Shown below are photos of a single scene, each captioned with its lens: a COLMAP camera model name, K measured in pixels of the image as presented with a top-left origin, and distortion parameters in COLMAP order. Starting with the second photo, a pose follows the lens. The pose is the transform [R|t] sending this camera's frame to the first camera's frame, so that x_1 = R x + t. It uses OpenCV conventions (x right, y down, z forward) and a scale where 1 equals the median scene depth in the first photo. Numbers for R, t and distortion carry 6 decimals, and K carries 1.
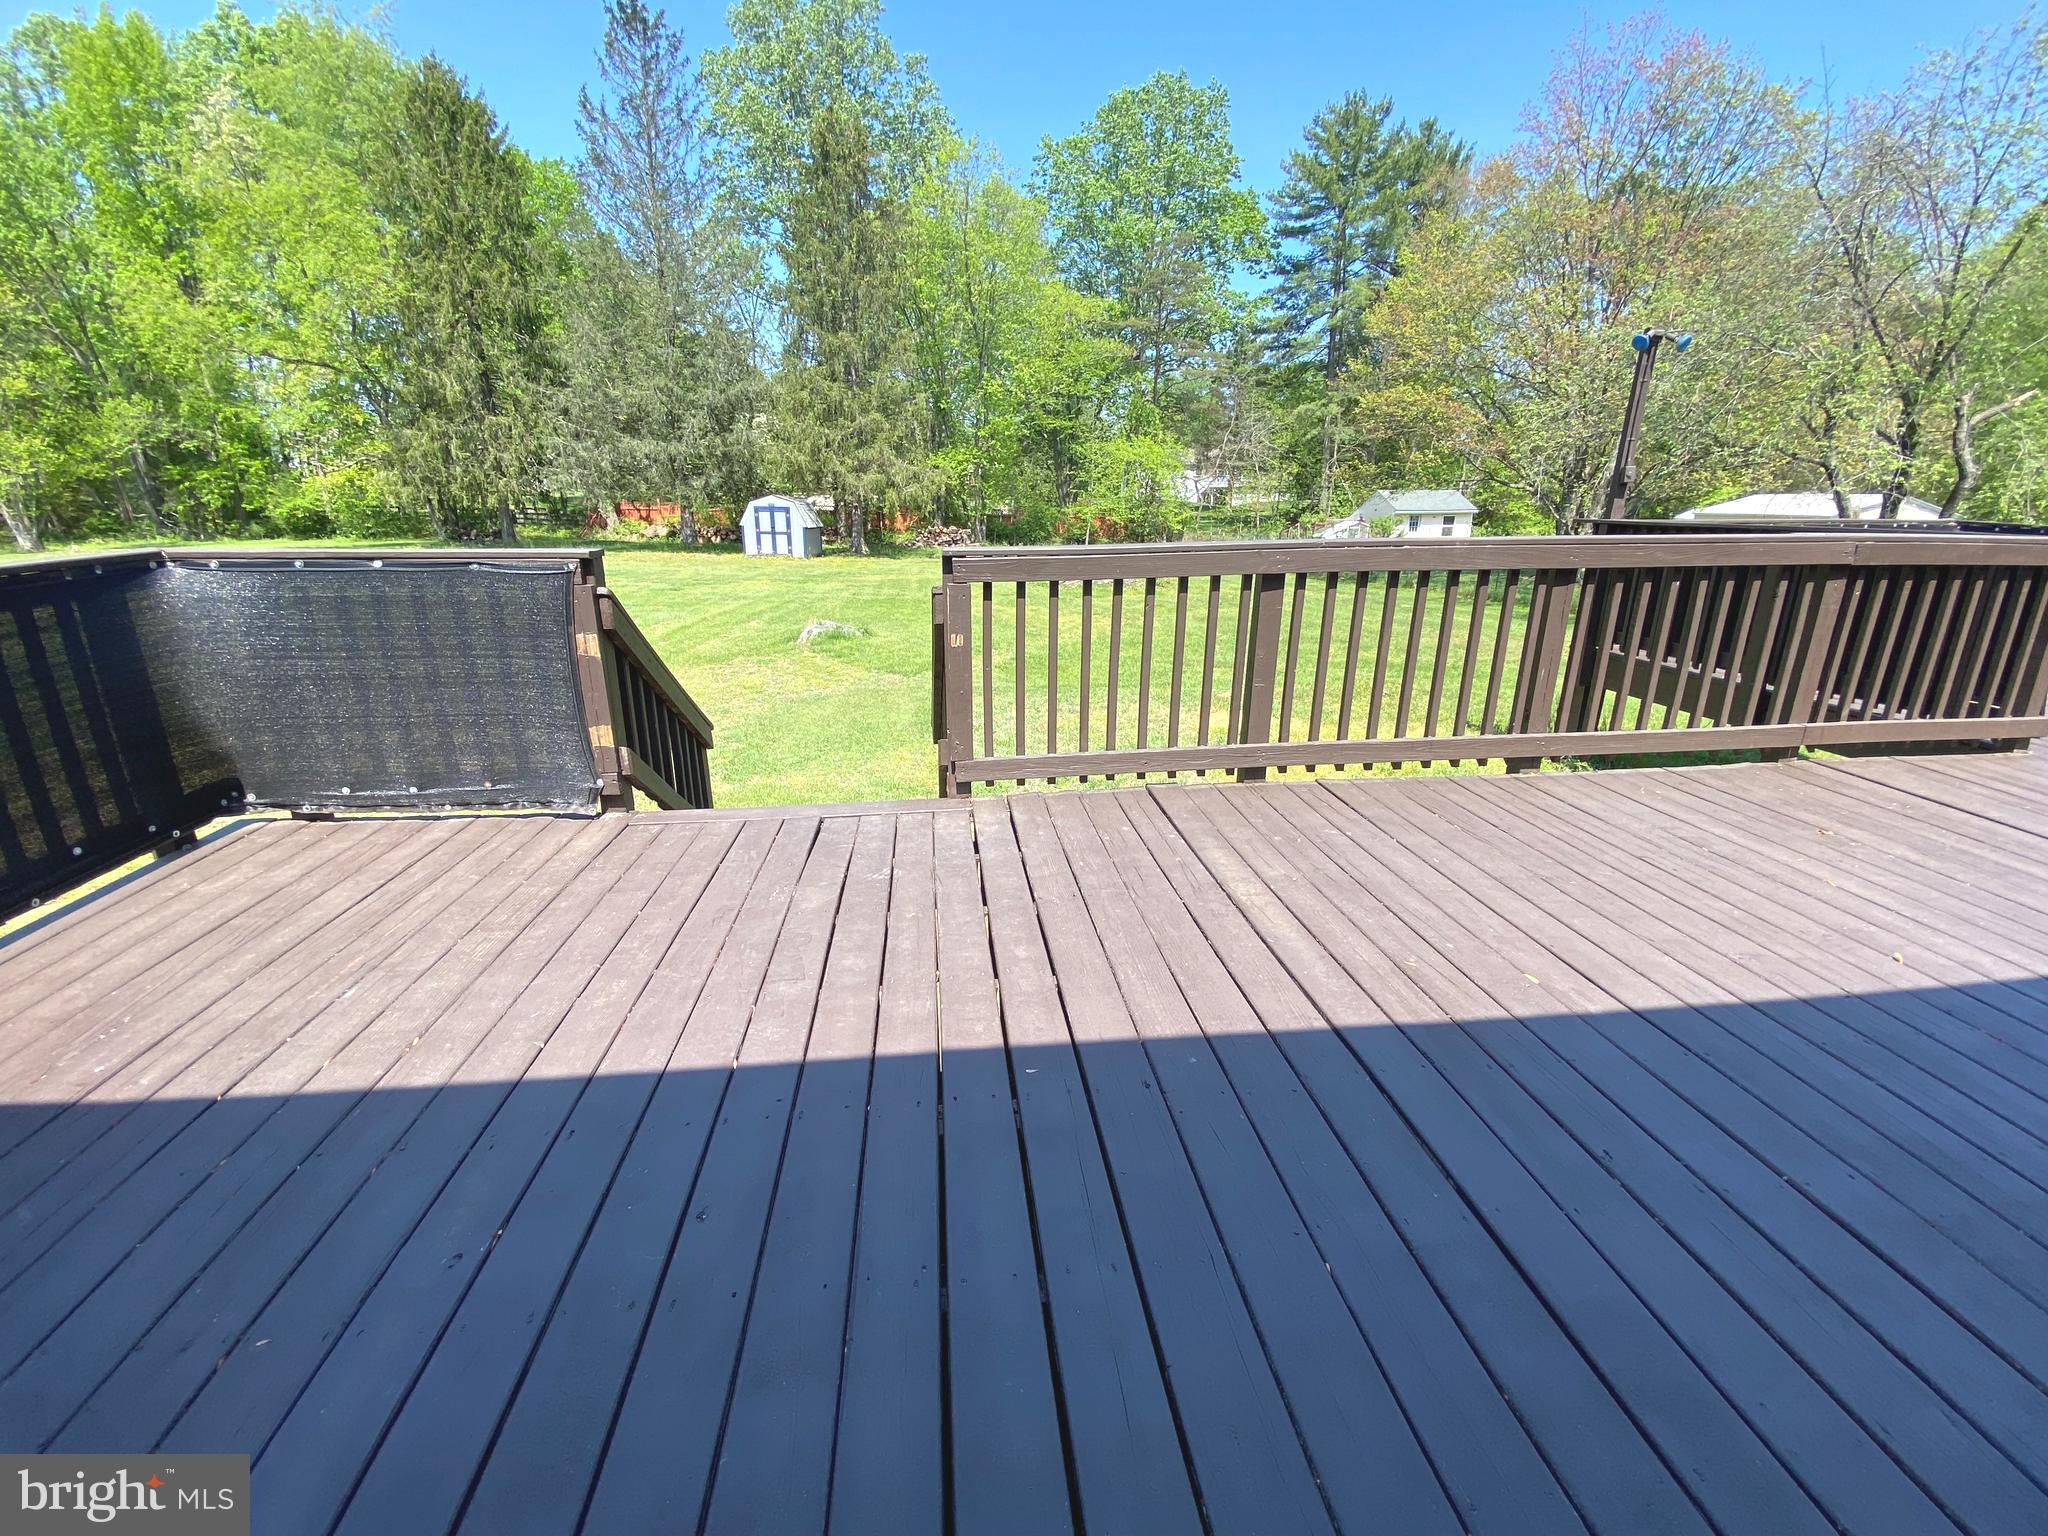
lens RADIAL K [[829.2, 0, 1024.0], [0, 829.2, 768.0], [0, 0, 1]] dist [0.019935, -0.018487]
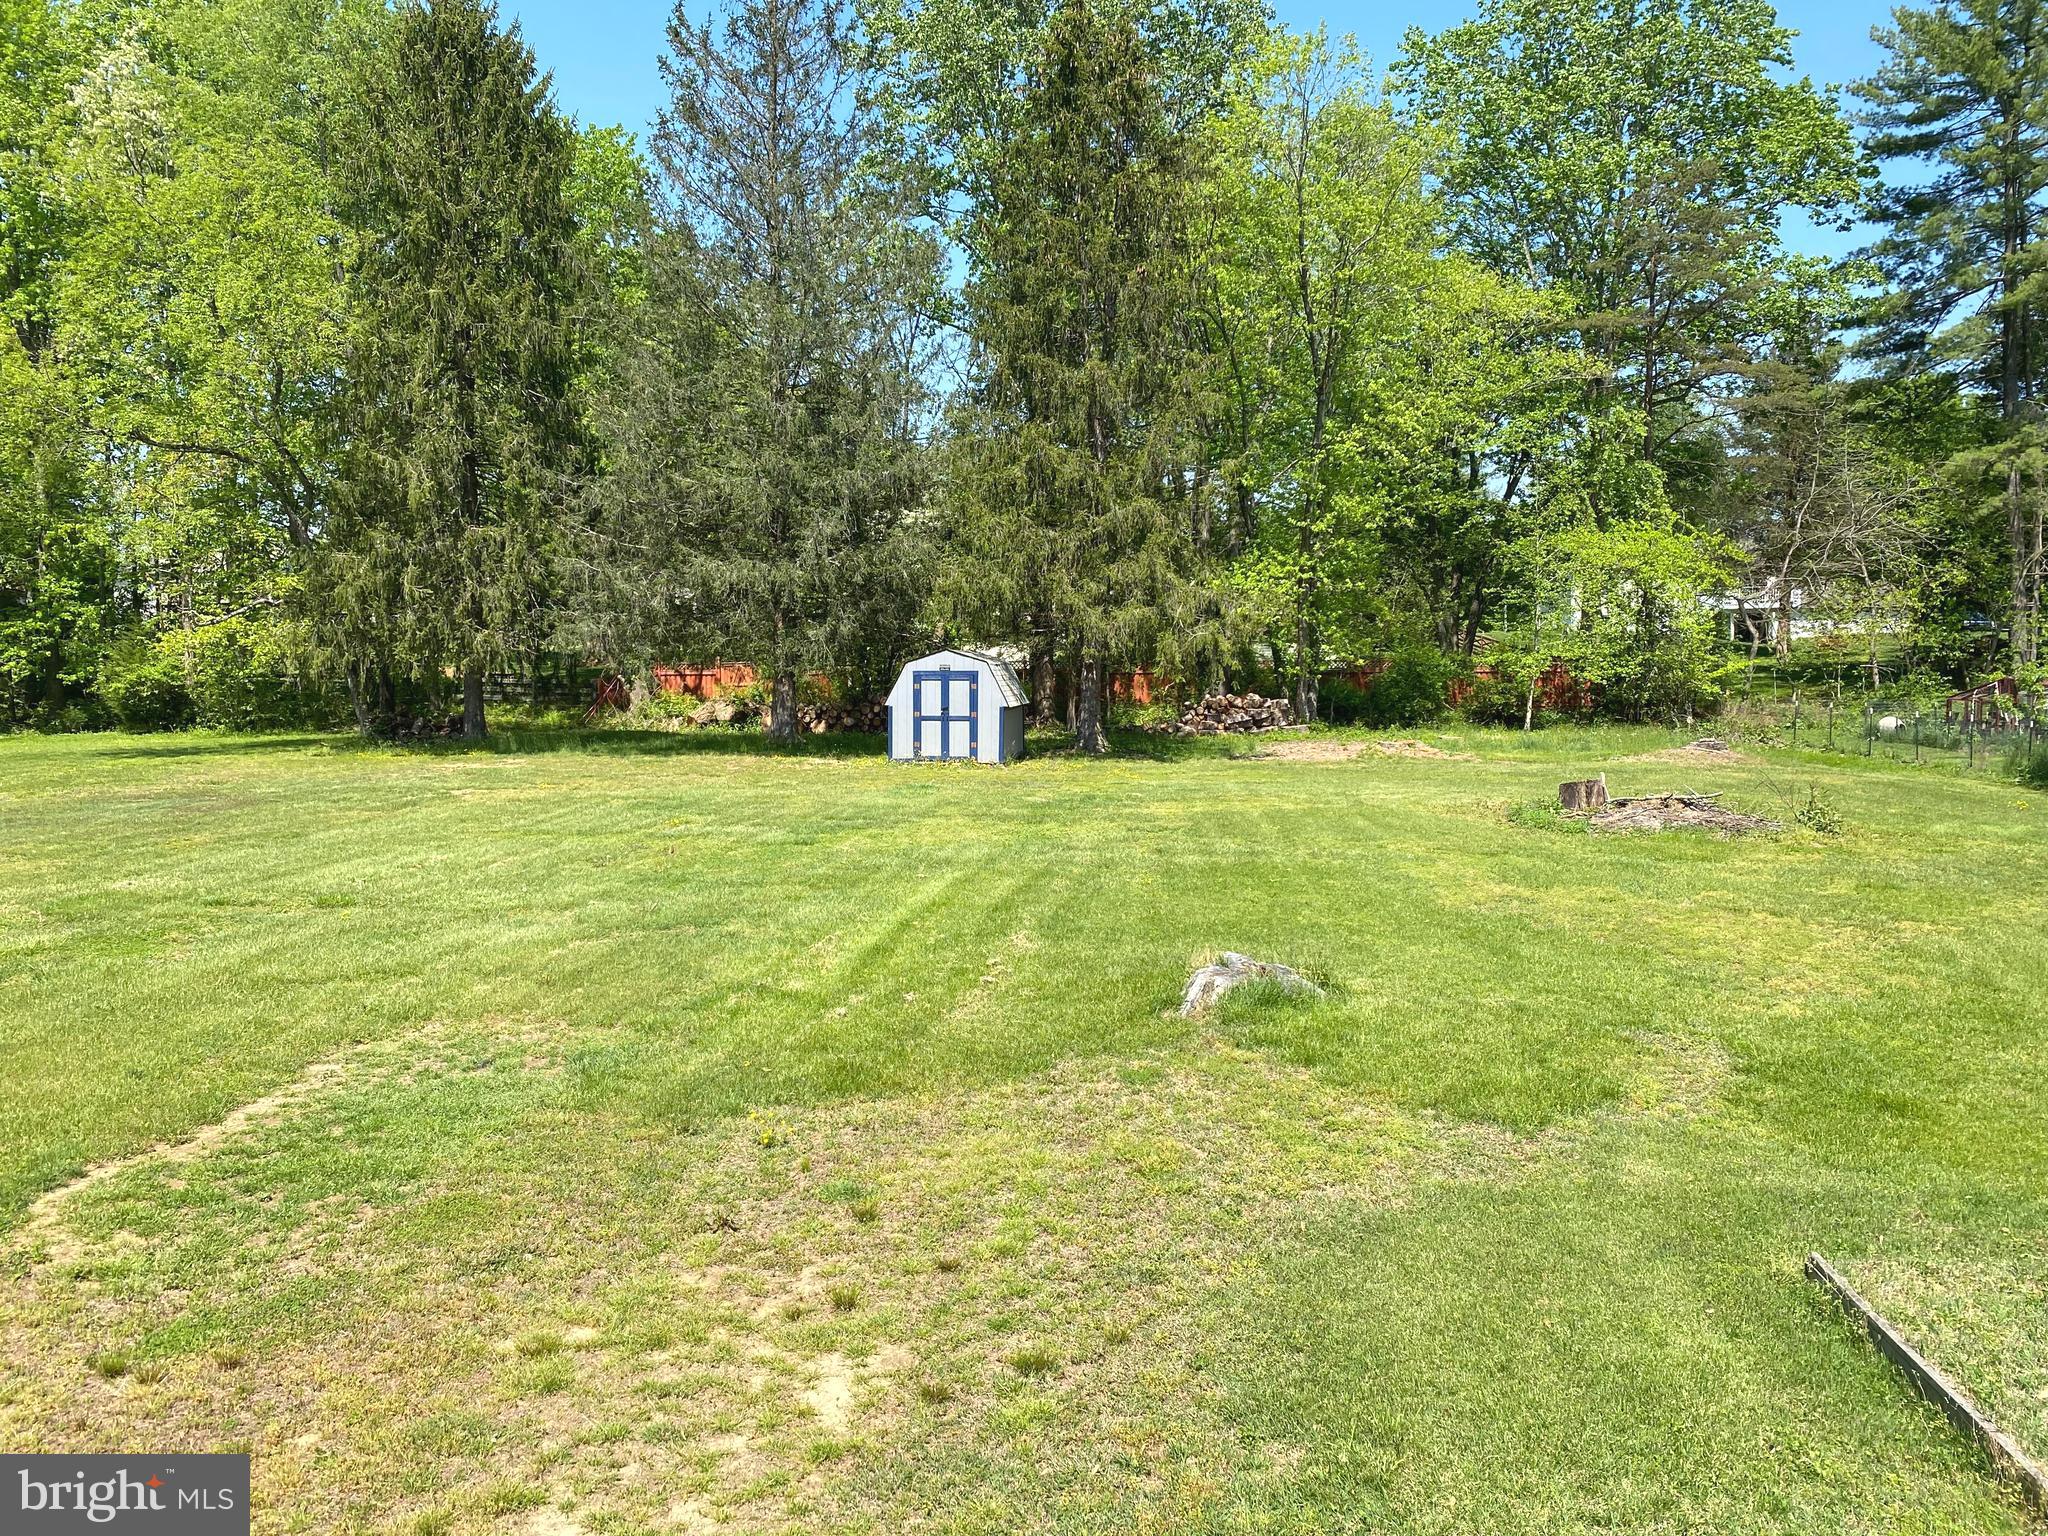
lens RADIAL K [[1553.1, 0, 1016.1], [0, 1553.1, 782.5], [0, 0, 1]] dist [0.010001, -0.002453]
pose [[0.983946, -0.001691, -0.178460, -0.081489], [-0.037153, 0.976106, -0.214097, -0.035330], [0.174558, 0.217290, 0.960372, 0.076368]]
